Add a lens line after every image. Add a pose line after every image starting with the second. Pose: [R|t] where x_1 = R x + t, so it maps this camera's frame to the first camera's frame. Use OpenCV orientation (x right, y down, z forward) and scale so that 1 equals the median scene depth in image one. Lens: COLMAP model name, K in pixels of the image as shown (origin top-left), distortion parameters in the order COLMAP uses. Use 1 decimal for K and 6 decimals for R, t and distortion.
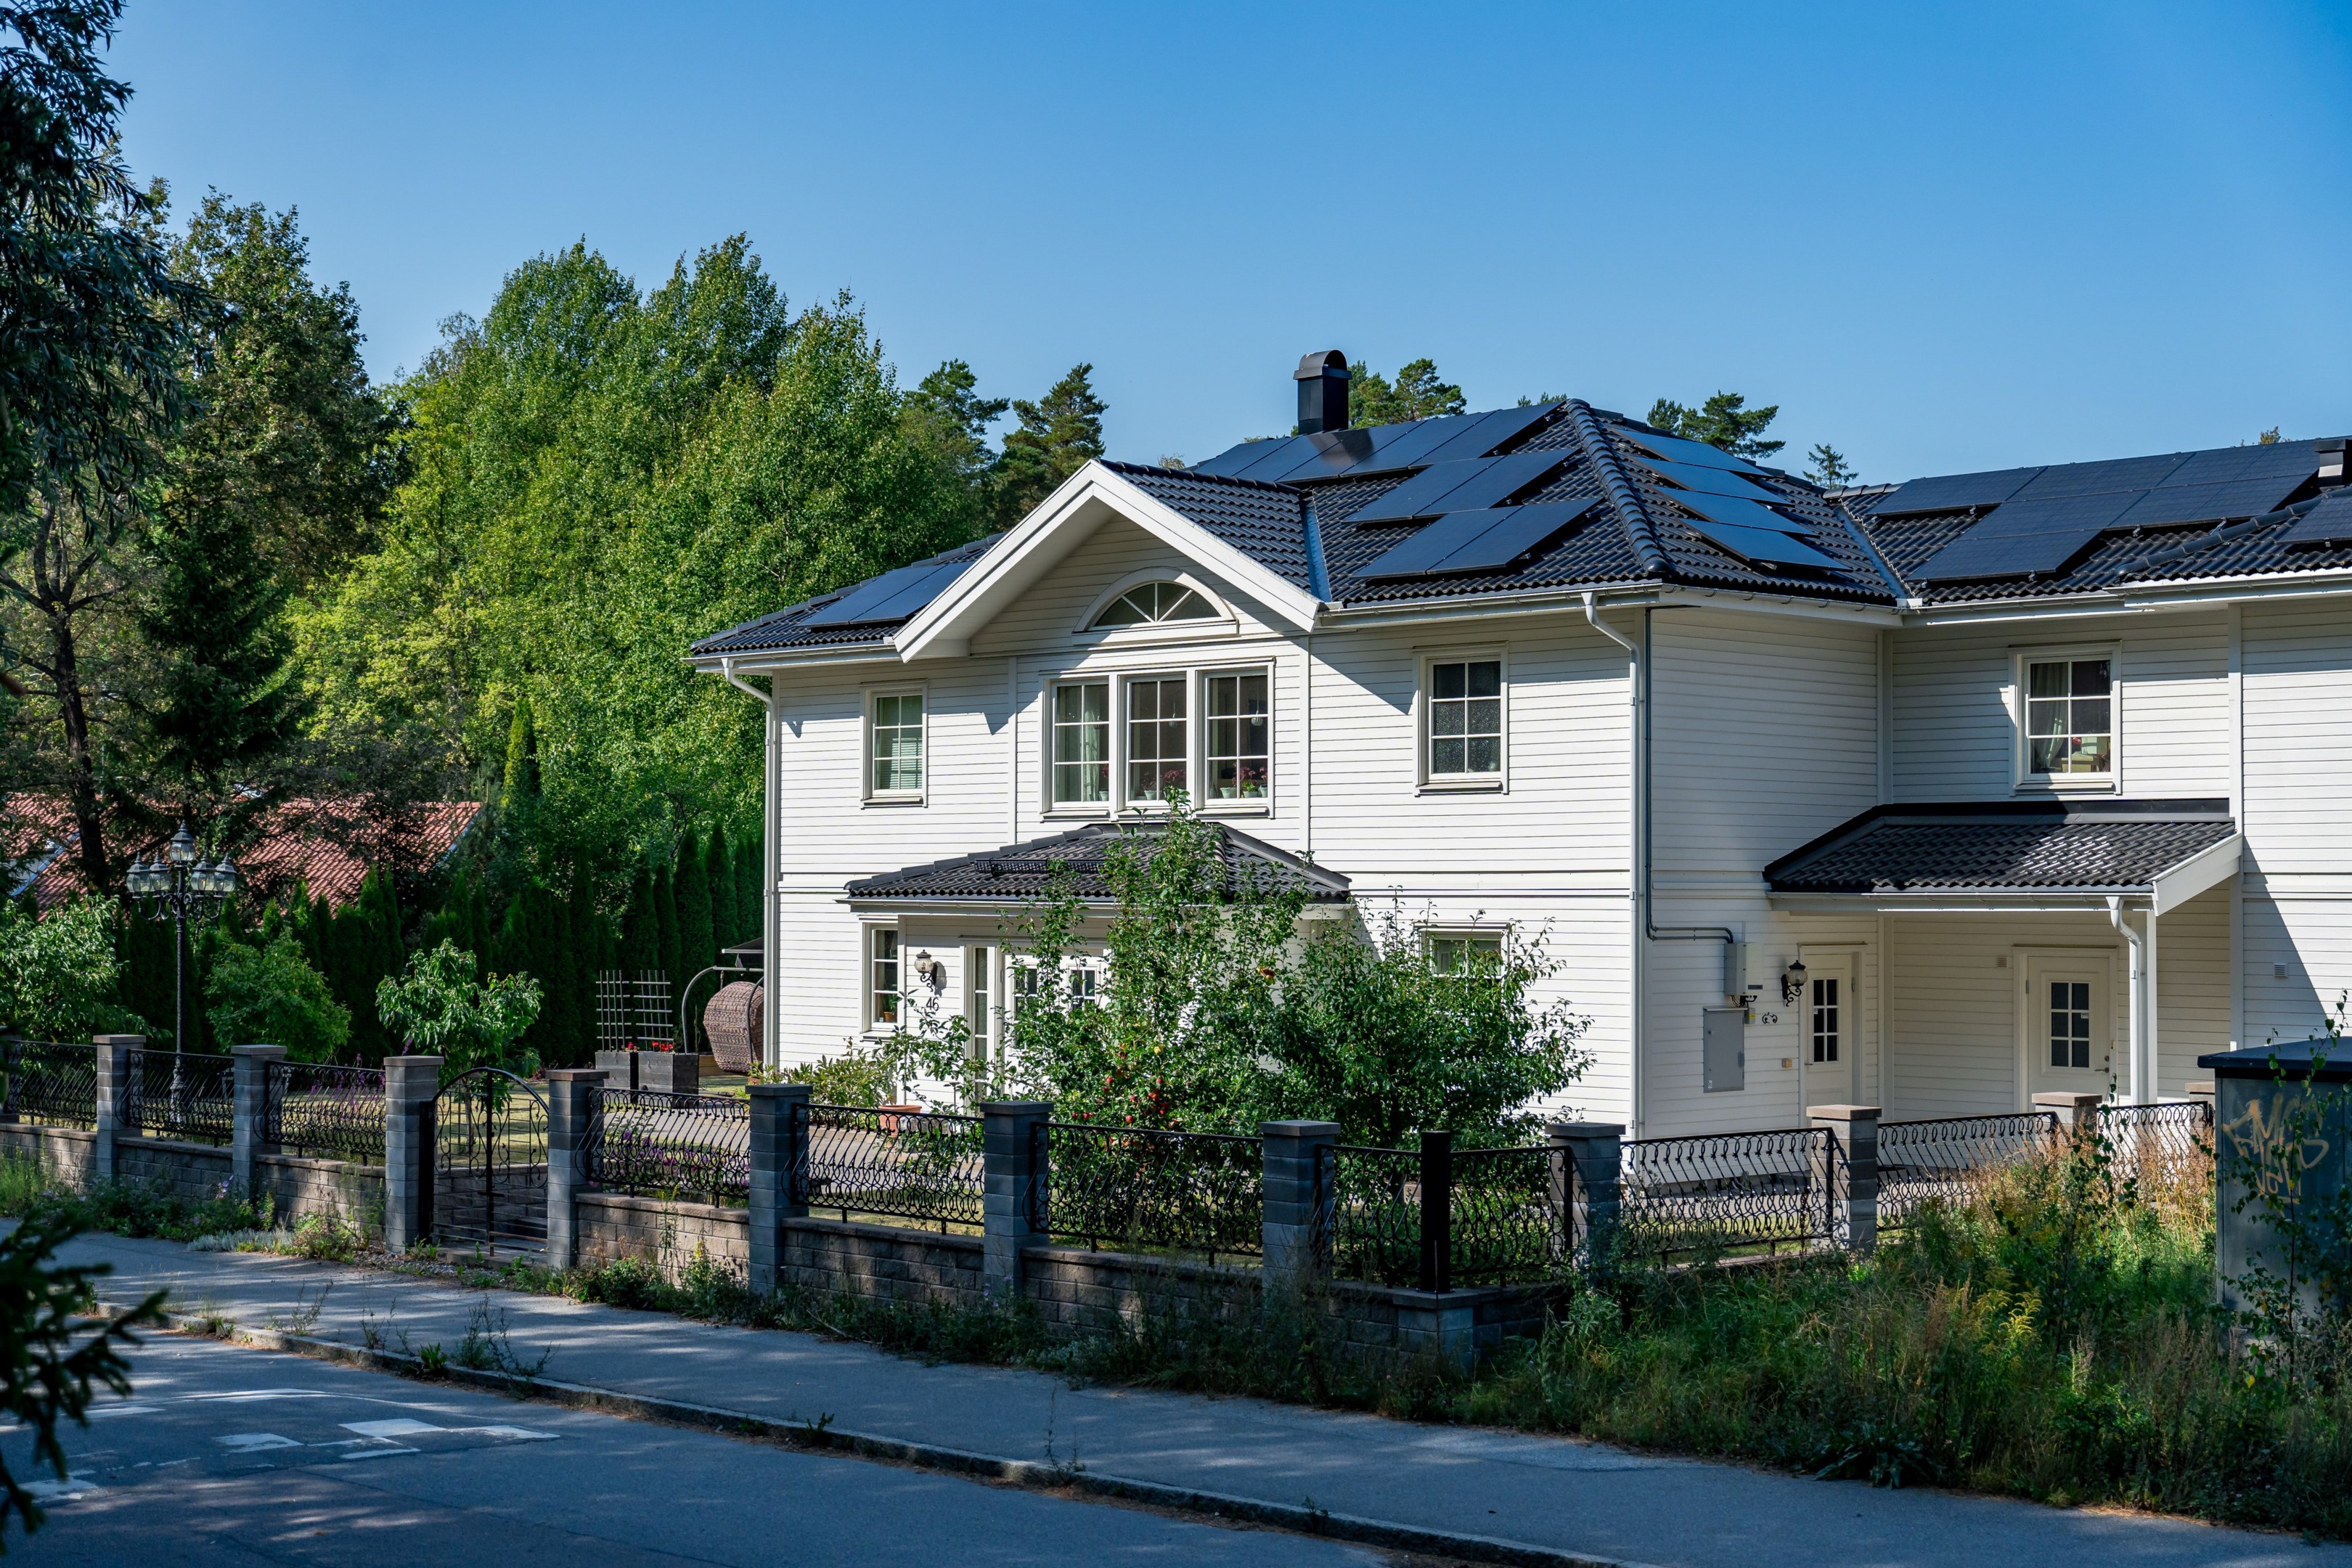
lens RADIAL K [[3419.6, 0, 1176.0], [0, 3419.6, 784.0], [0, 0, 1]] dist [0.333499, 0.003209]
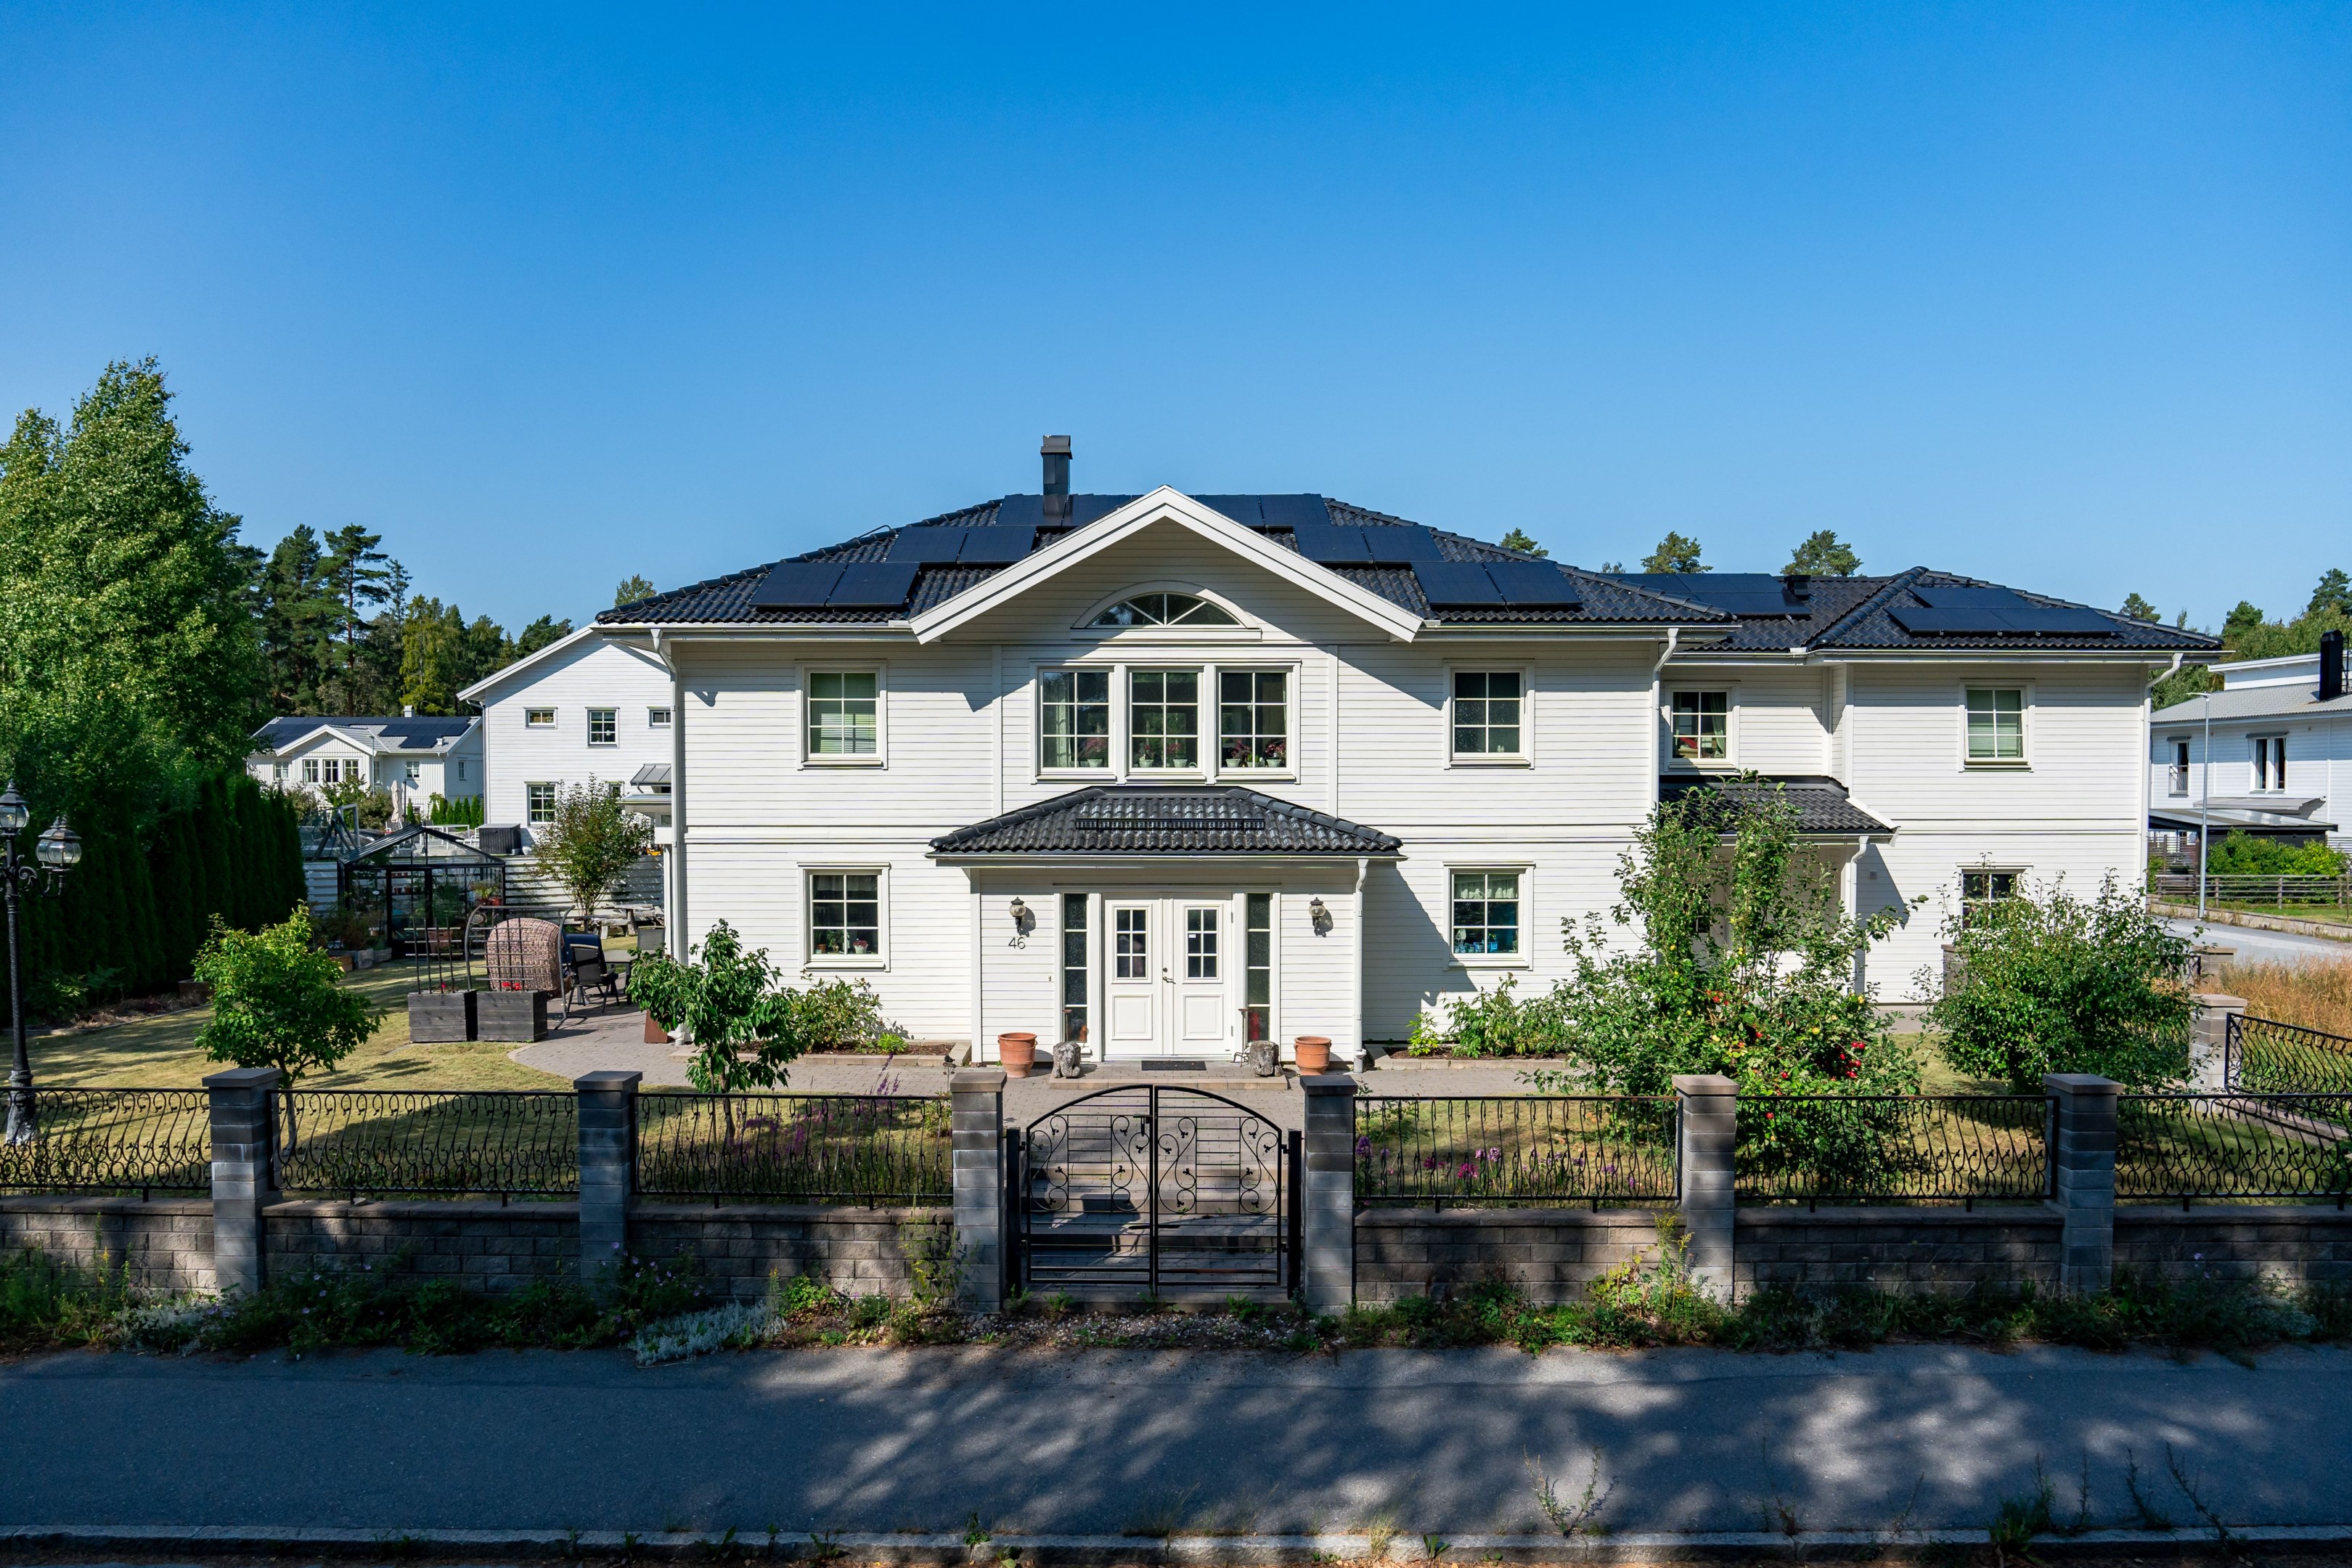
lens RADIAL K [[1421.4, 0, 1176.1], [0, 1421.4, 828.0], [0, 0, 1]] dist [-0.004234, -0.001421]
pose [[0.699792, -0.026322, 0.713861, -0.376407], [-0.019123, 0.998272, 0.055555, -0.002411], [-0.714090, -0.052529, 0.698080, 0.636140]]
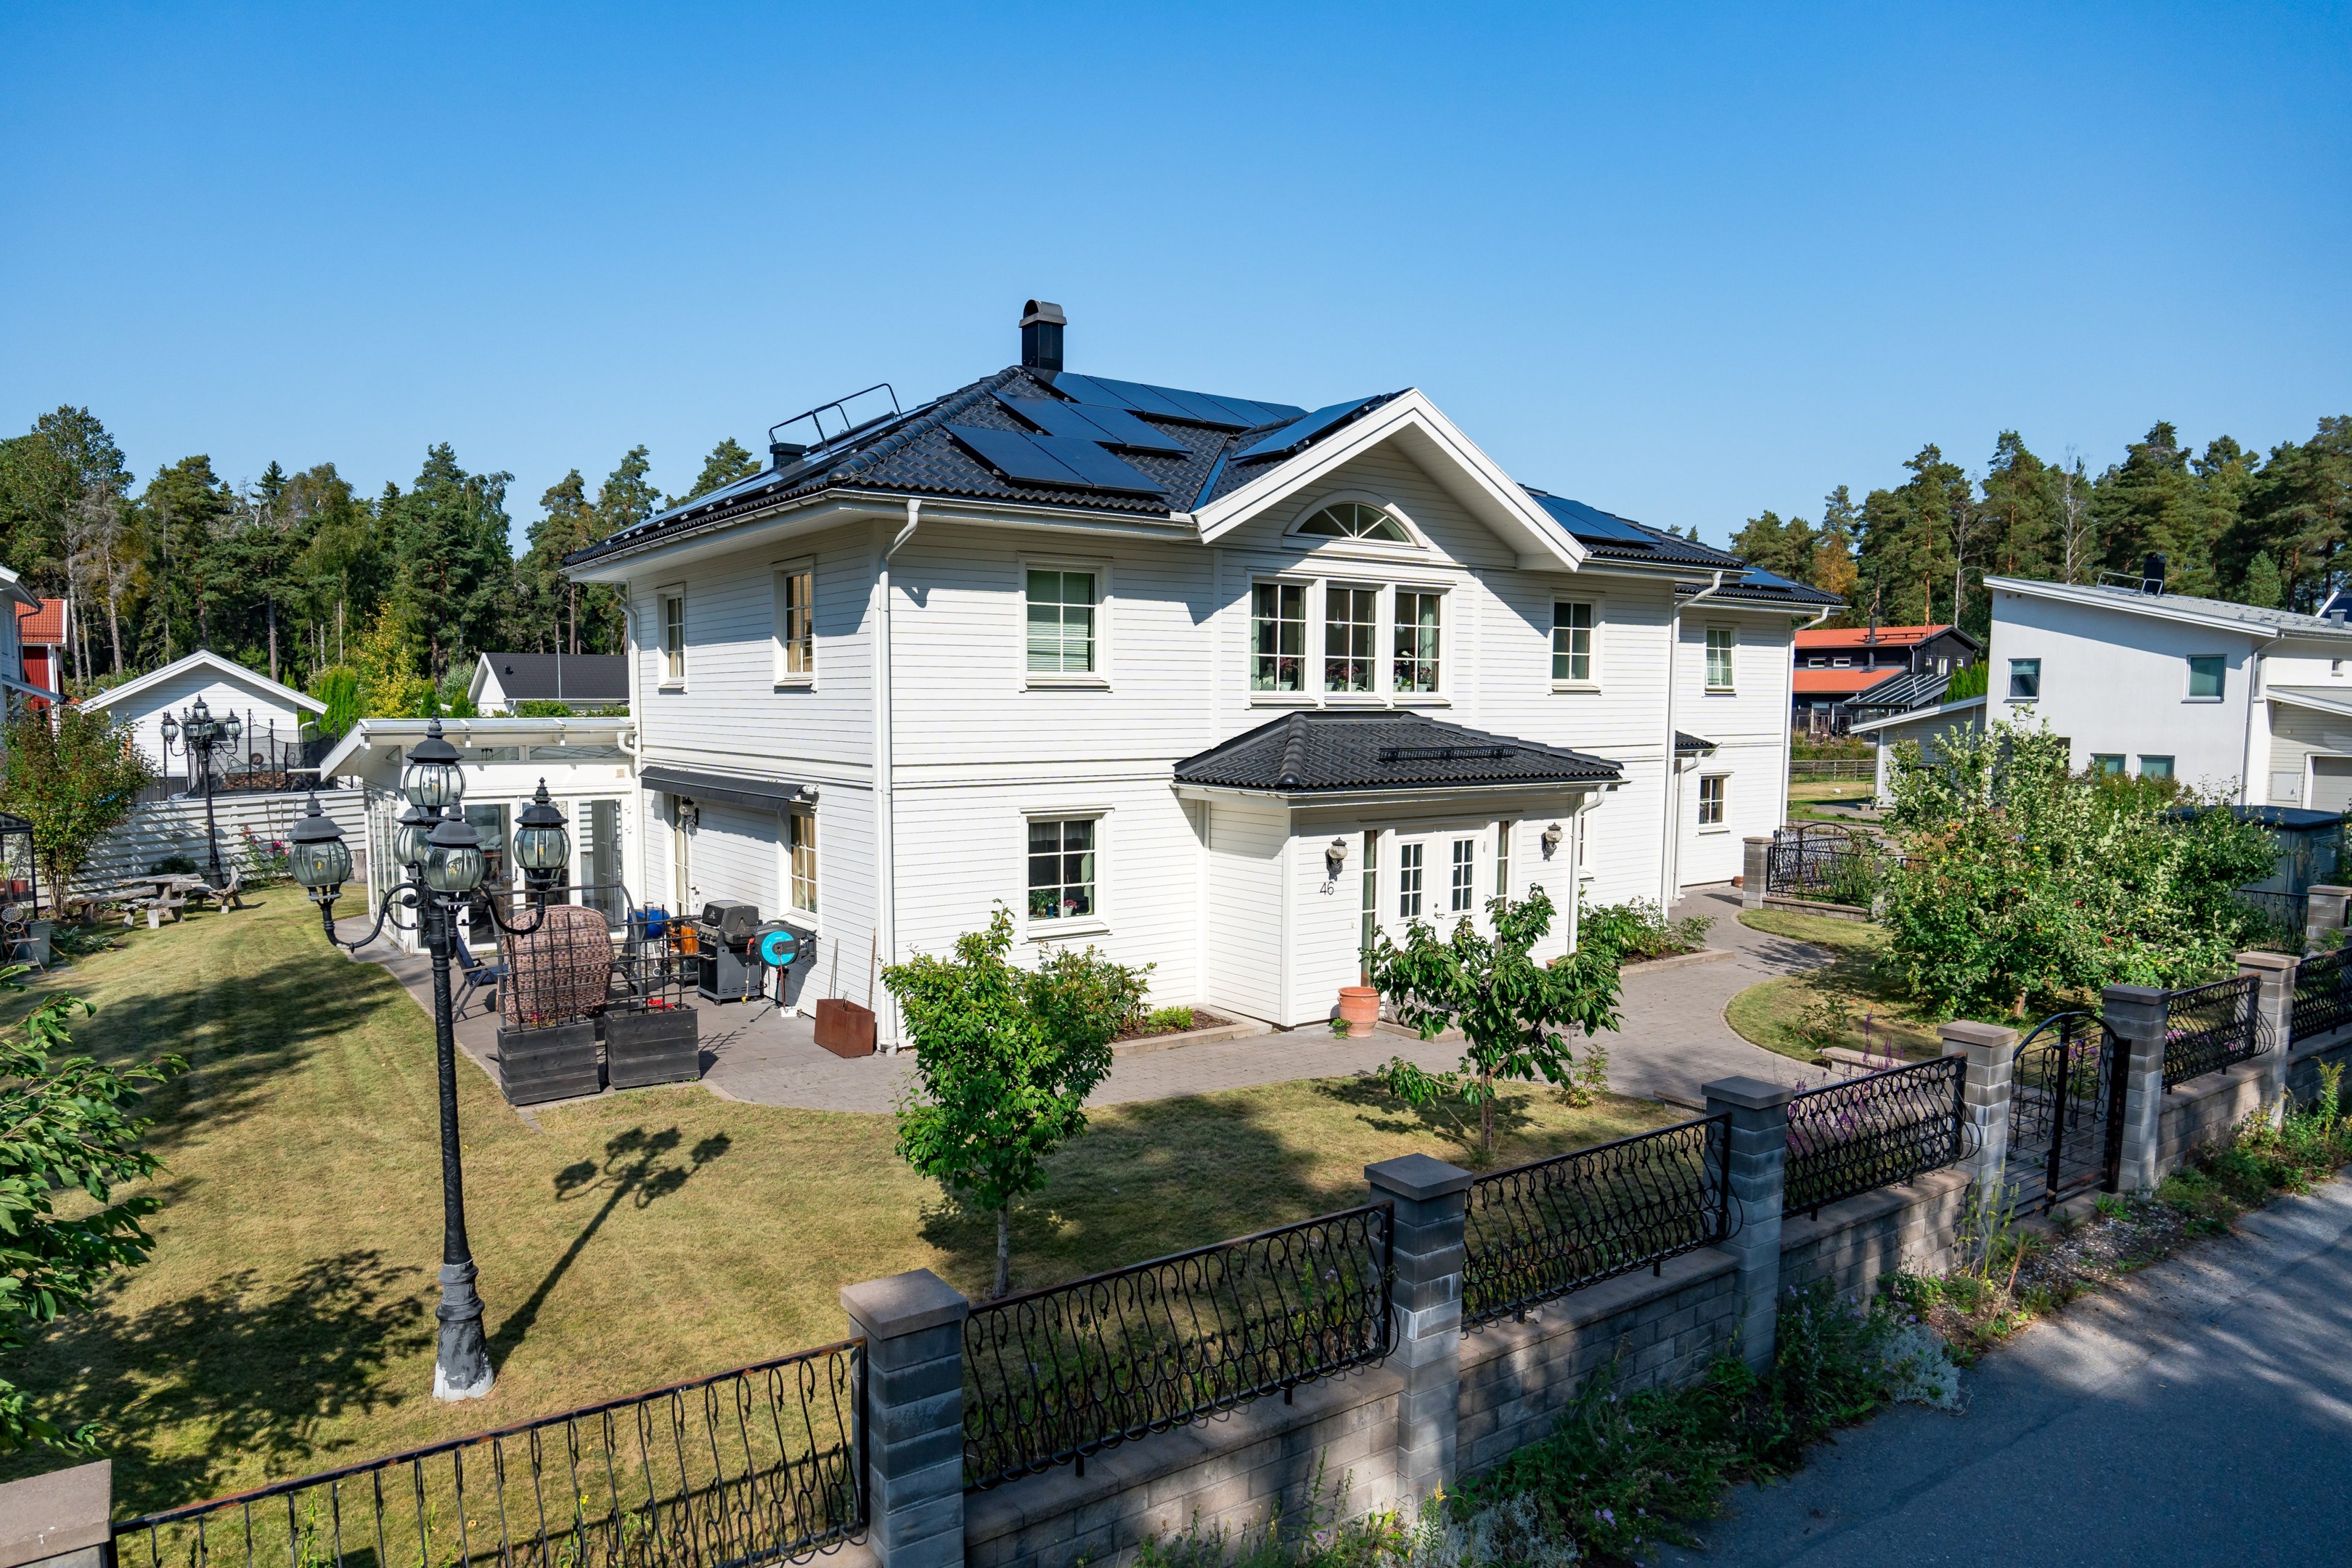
lens RADIAL K [[1407.1, 0, 1096.3], [0, 1407.1, 792.1], [0, 0, 1]] dist [-0.008281, -0.000620]
pose [[0.184051, -0.068937, 0.980496, -0.499410], [-0.032358, 0.996572, 0.076141, 0.005161], [-0.982384, -0.045741, 0.181190, 1.002172]]
